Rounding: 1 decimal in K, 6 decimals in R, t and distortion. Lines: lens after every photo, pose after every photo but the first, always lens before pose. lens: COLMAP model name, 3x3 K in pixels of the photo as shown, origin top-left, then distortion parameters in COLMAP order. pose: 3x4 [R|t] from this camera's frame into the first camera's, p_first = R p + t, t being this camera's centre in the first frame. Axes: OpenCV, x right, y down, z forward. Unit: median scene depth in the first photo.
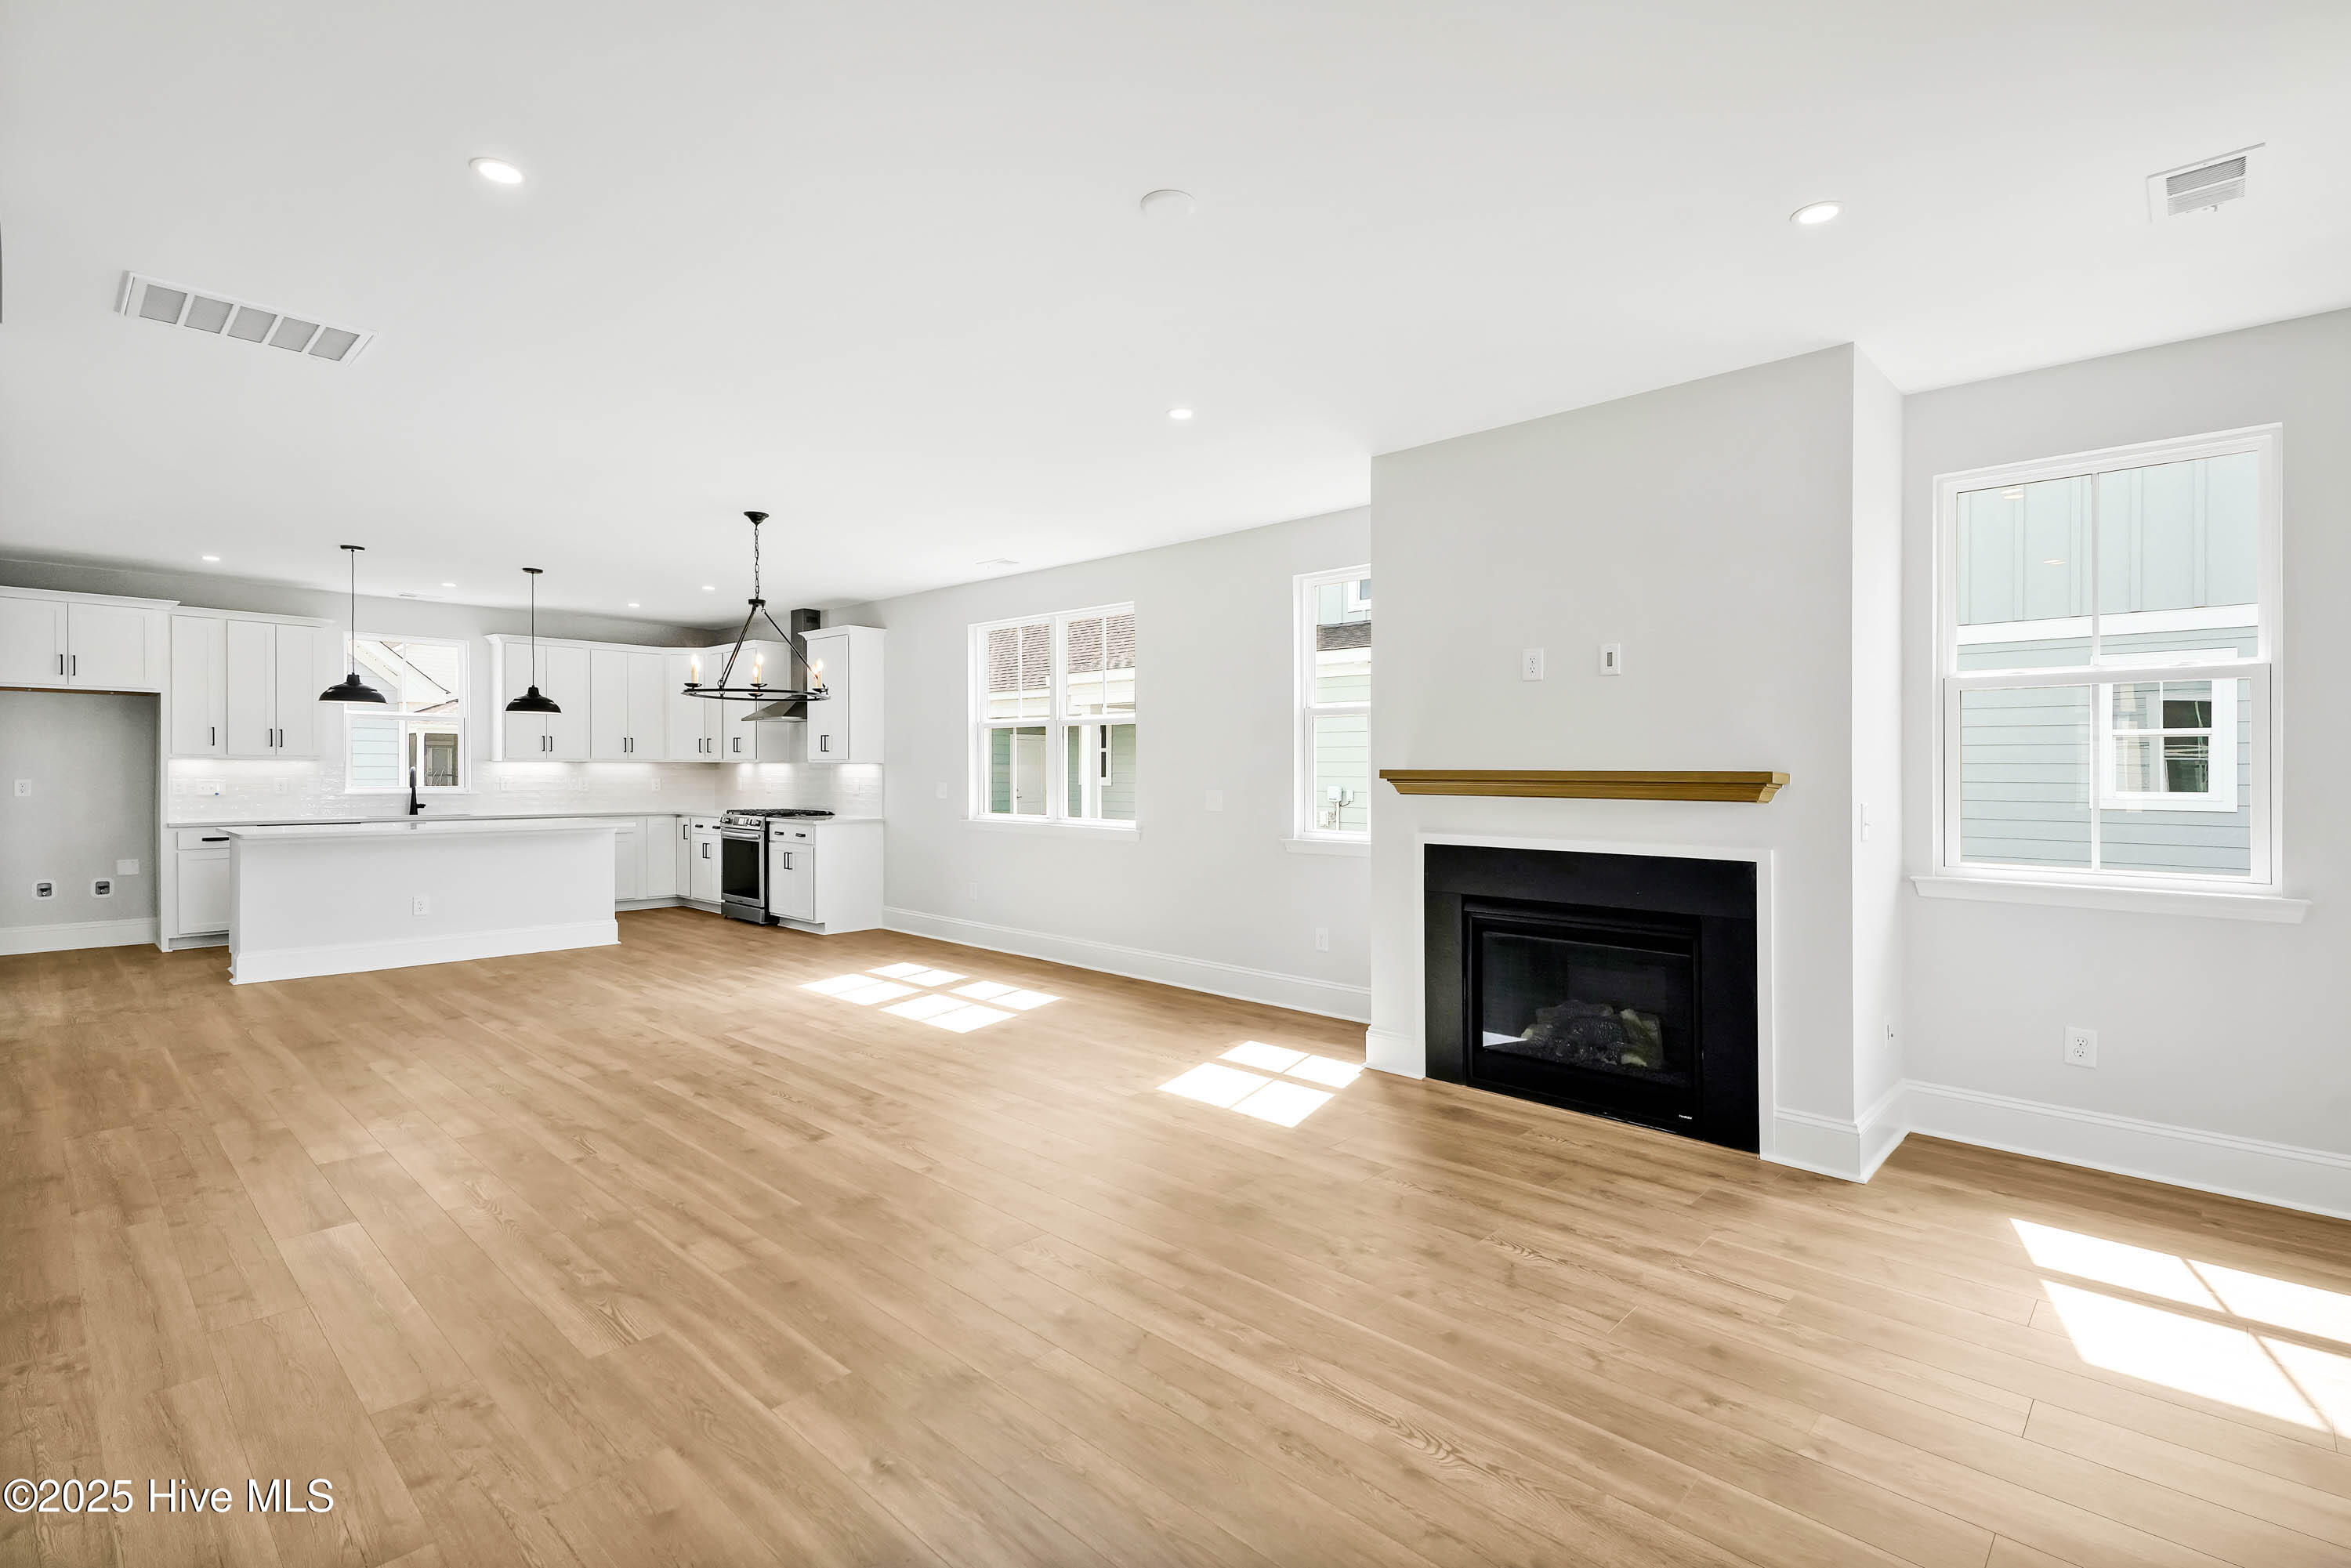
lens RADIAL K [[1084.2, 0, 1180.9], [0, 1084.2, 779.0], [0, 0, 1]] dist [0.038217, -0.016485]
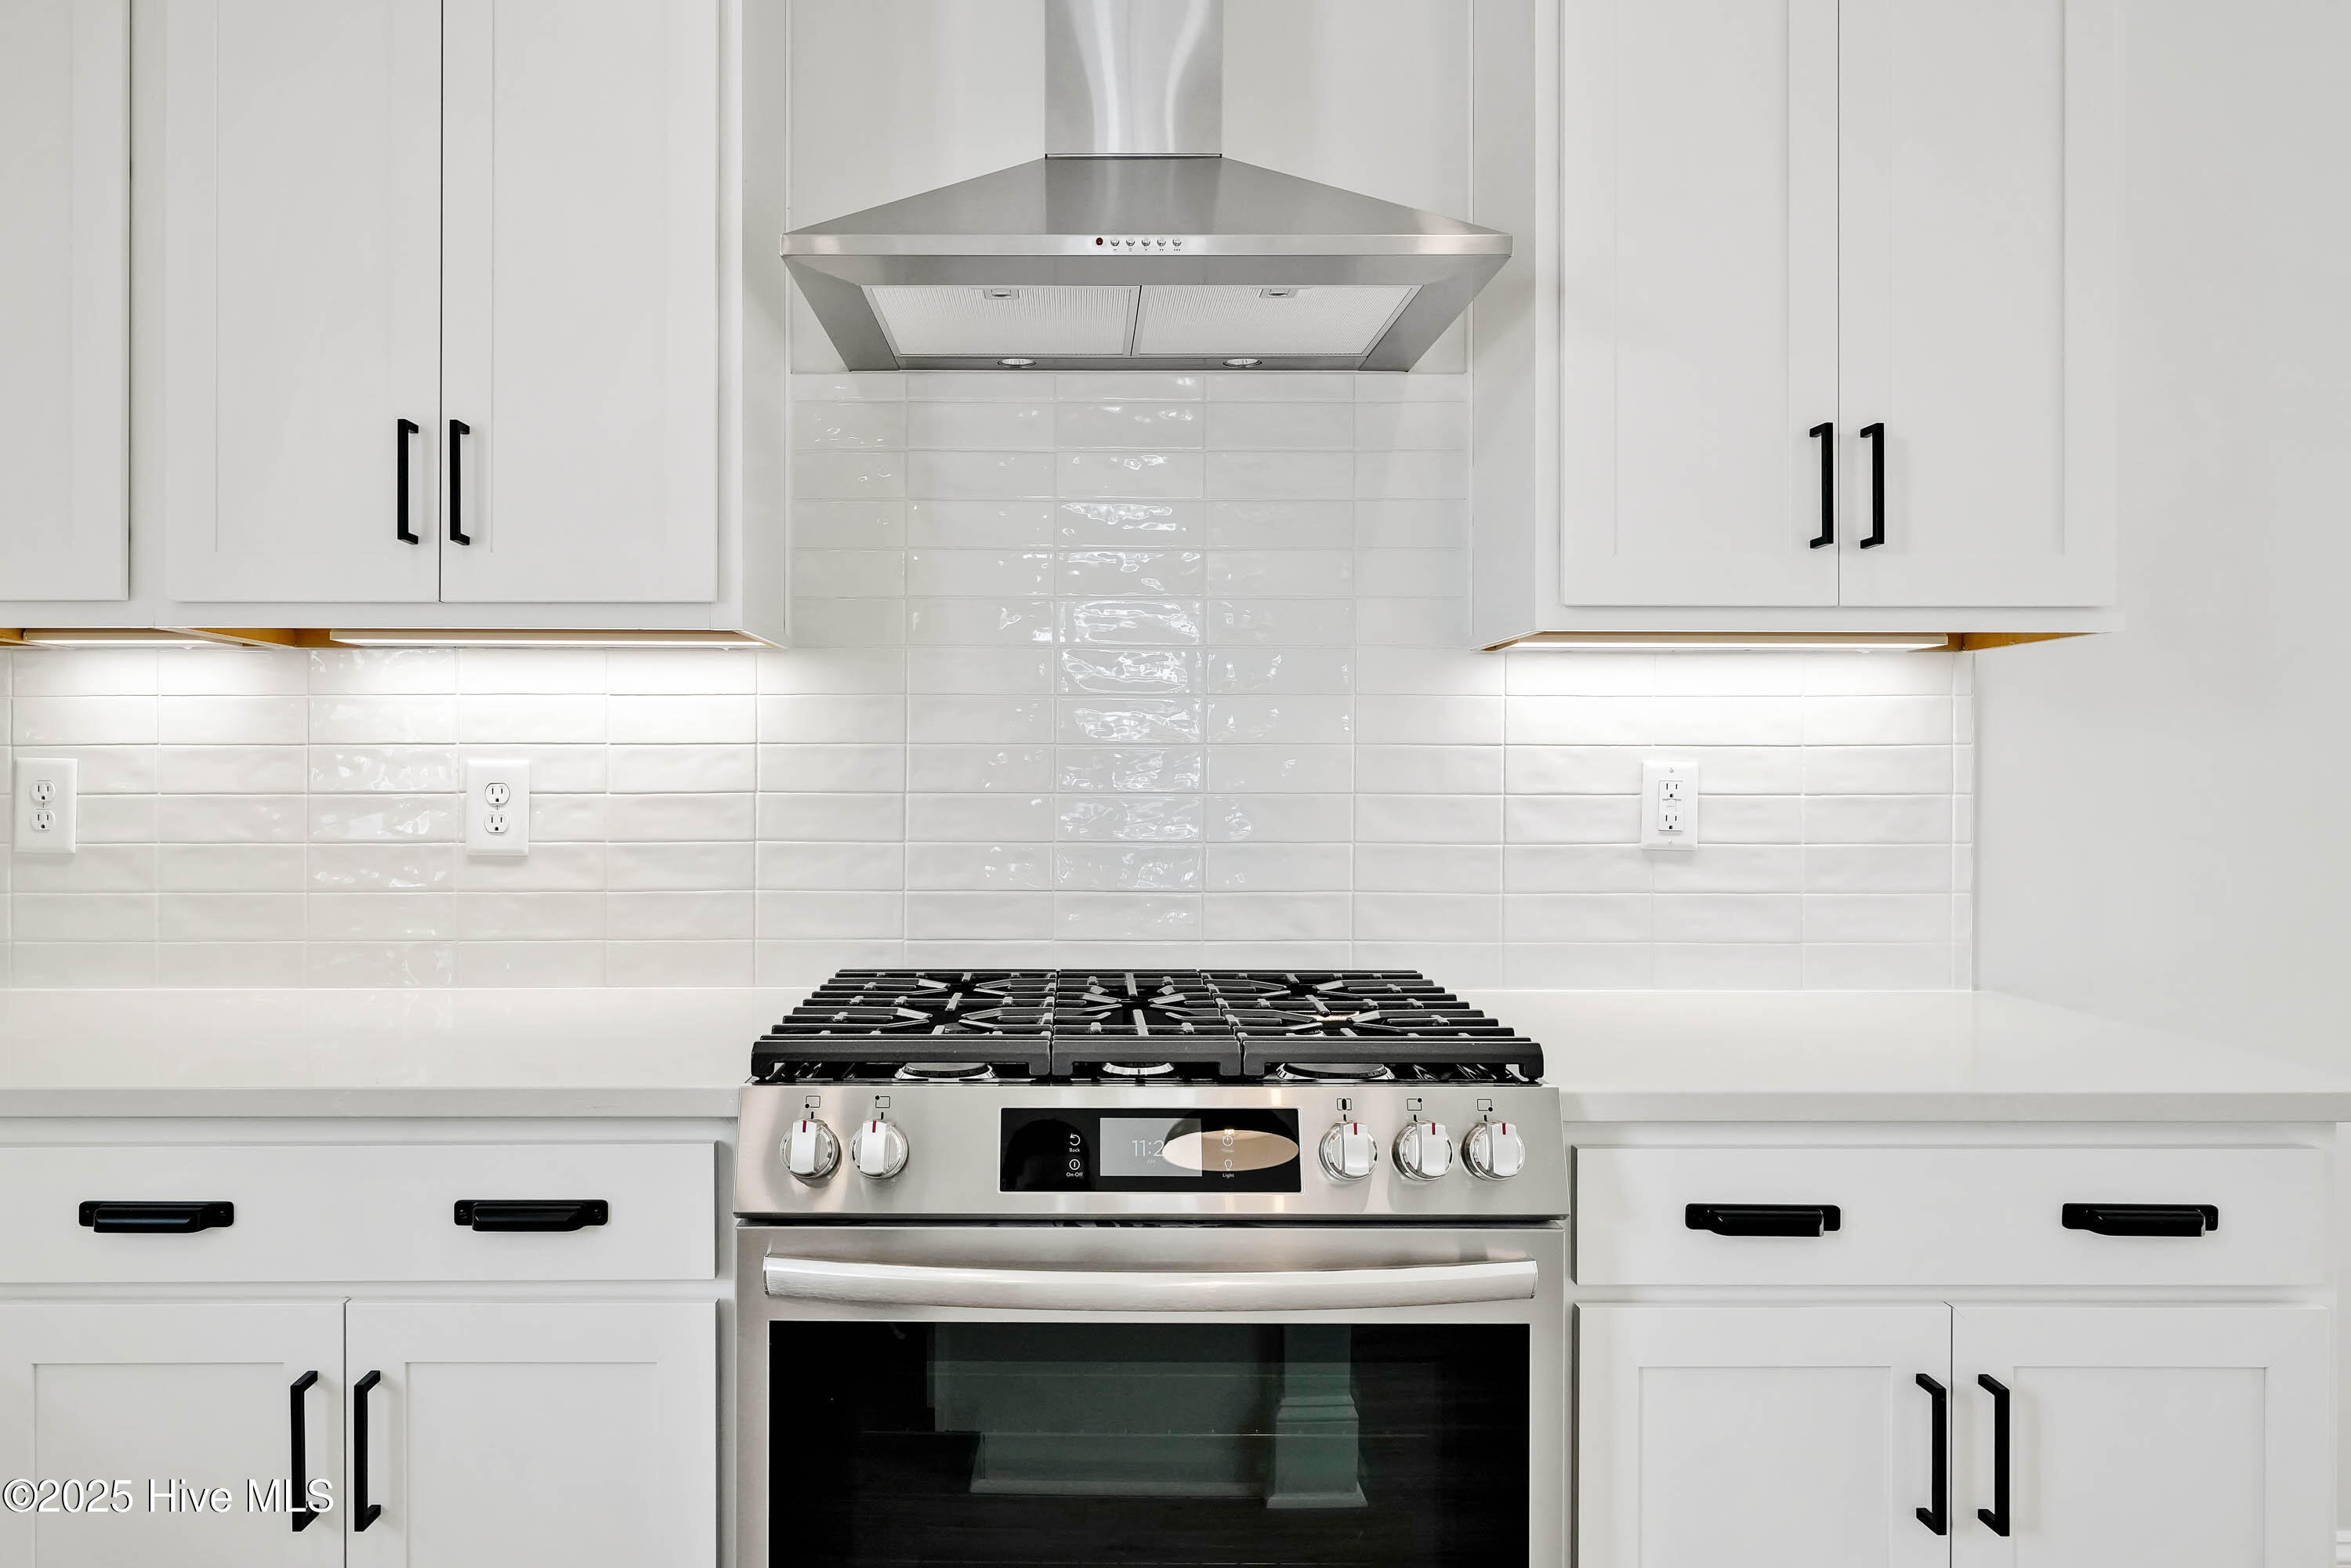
lens RADIAL K [[1487.4, 0, 1066.7], [0, 1487.4, 784.6], [0, 0, 1]] dist [-0.001891, -0.000196]
pose [[0.732235, -0.010352, 0.680973, -0.604532], [0.008893, 0.999945, 0.005639, 0.003095], [-0.680993, 0.001927, 0.732287, 1.071486]]
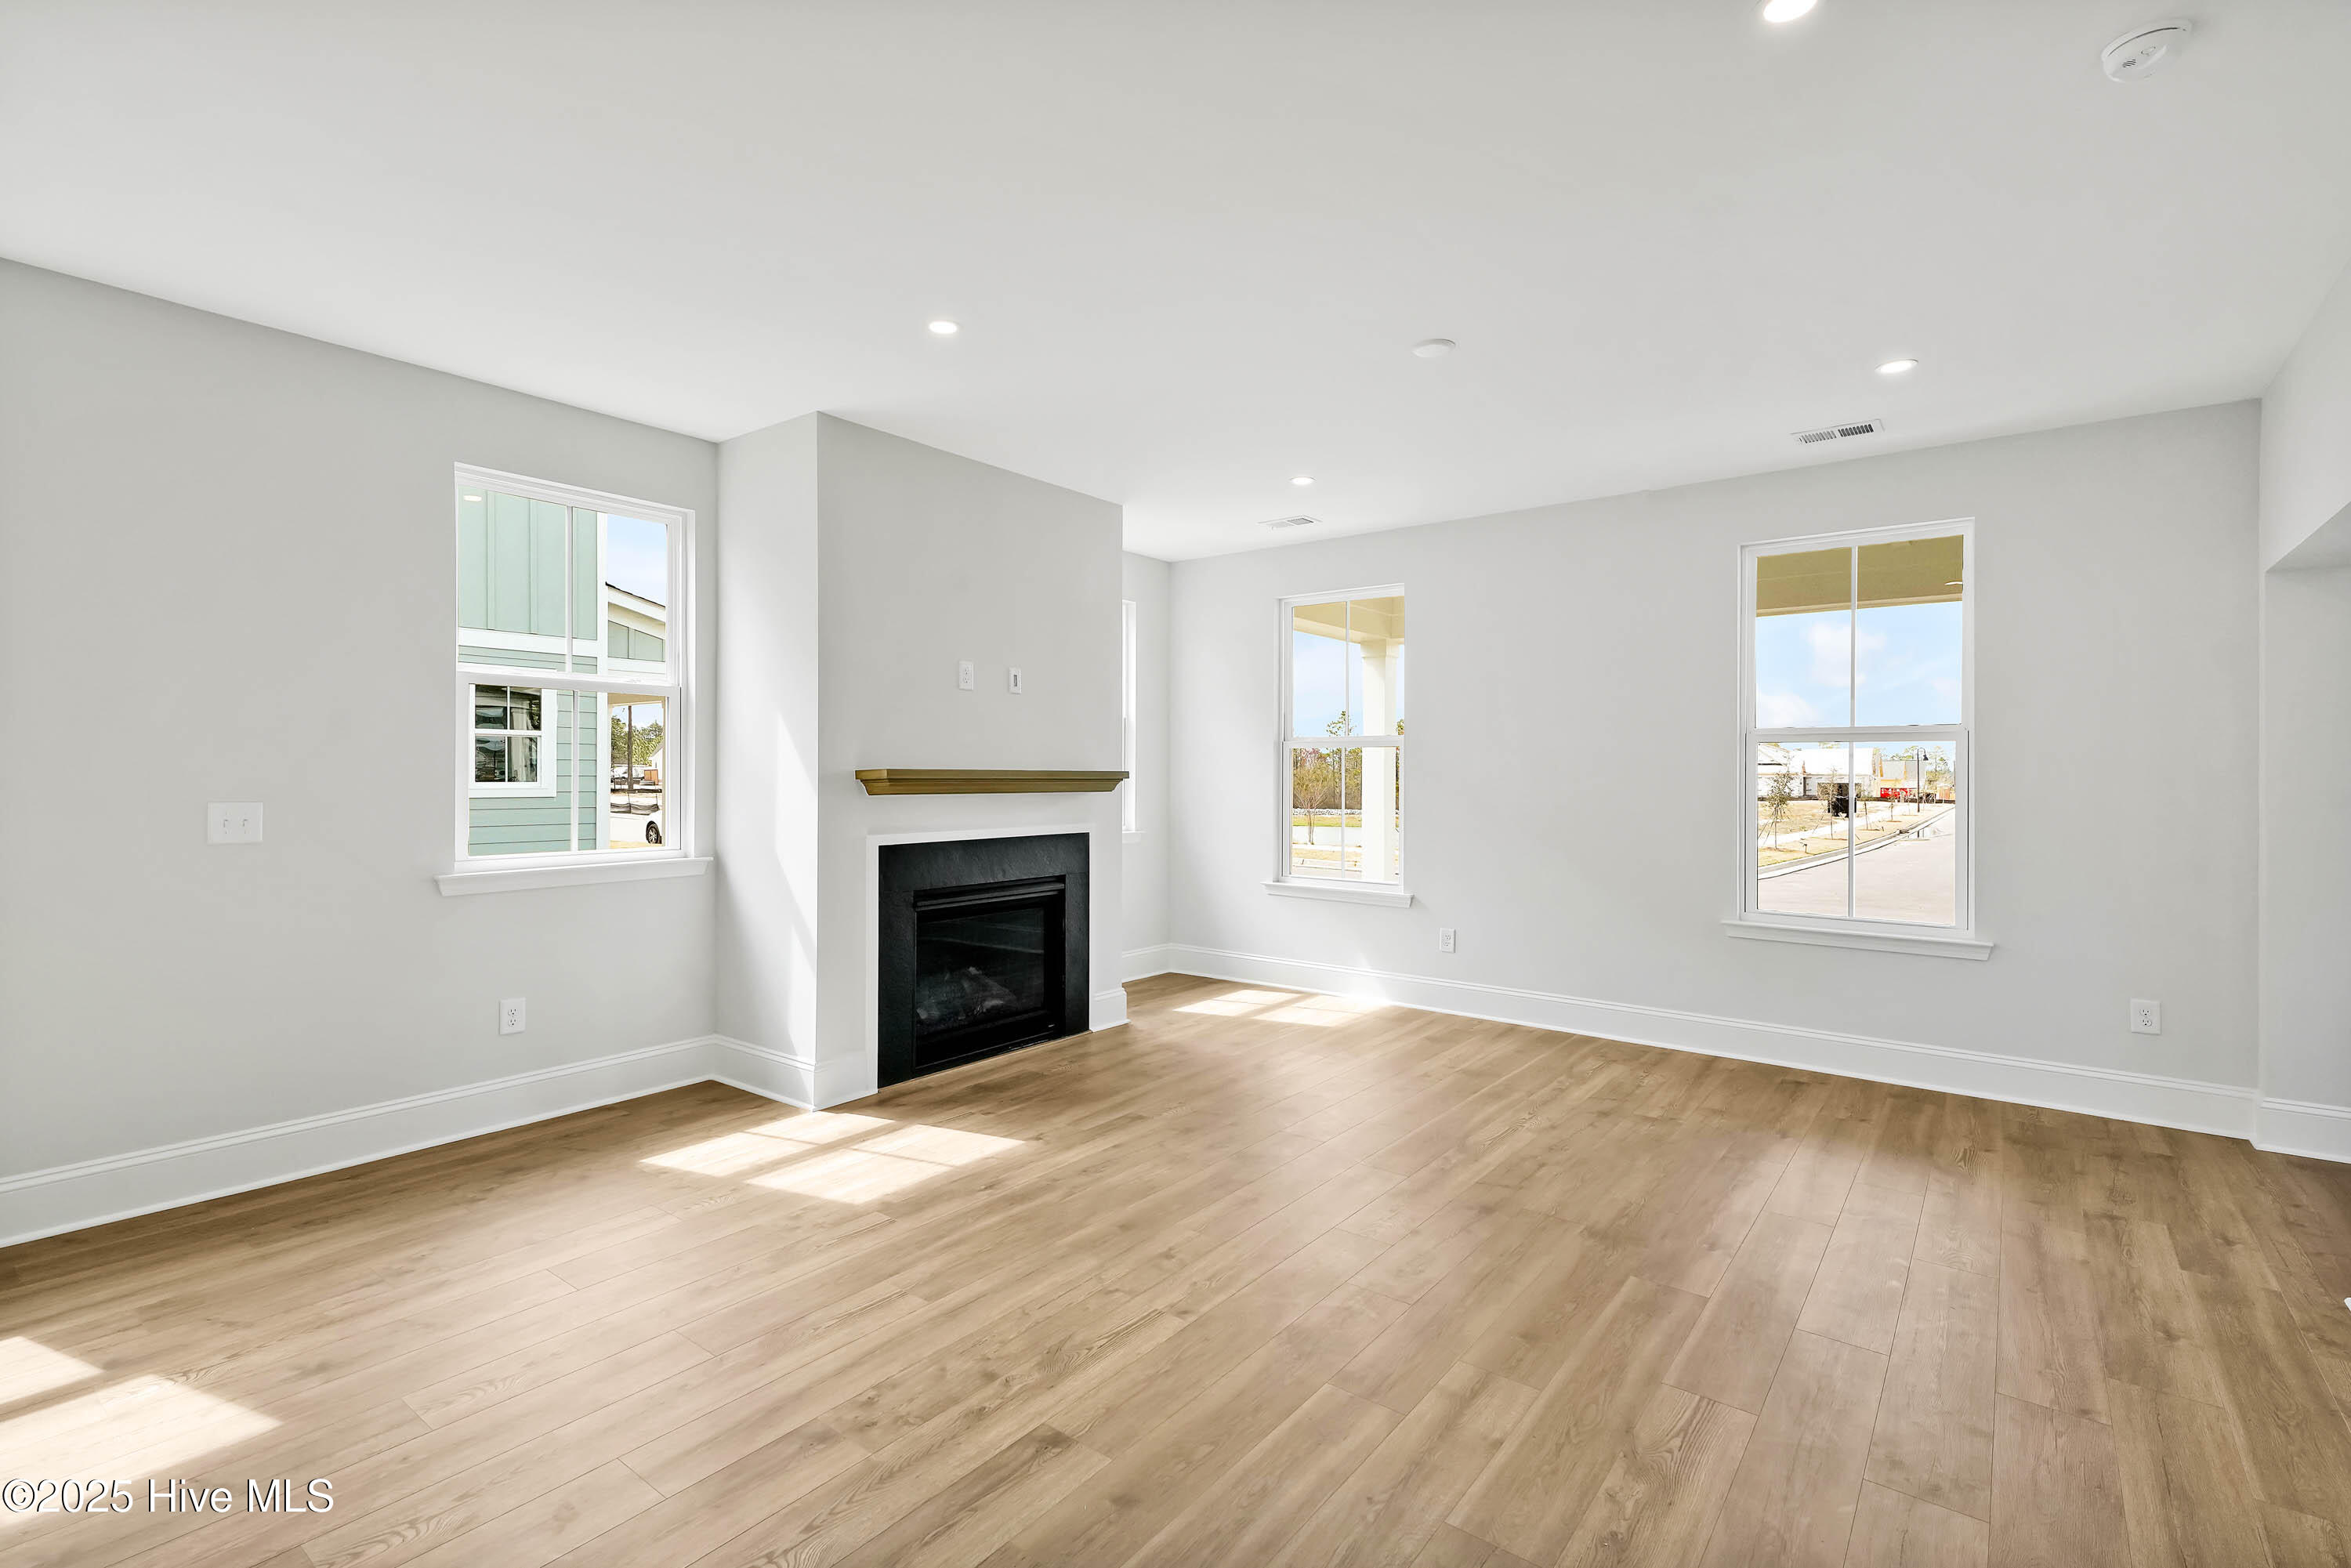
lens RADIAL K [[1068.1, 0, 1161.0], [0, 1068.1, 776.3], [0, 0, 1]] dist [0.014118, -0.001221]
pose [[-0.087003, -0.009487, 0.996163, -0.442617], [0.001420, 0.999952, 0.009647, -0.006313], [-0.996207, 0.002254, -0.086985, 0.501733]]
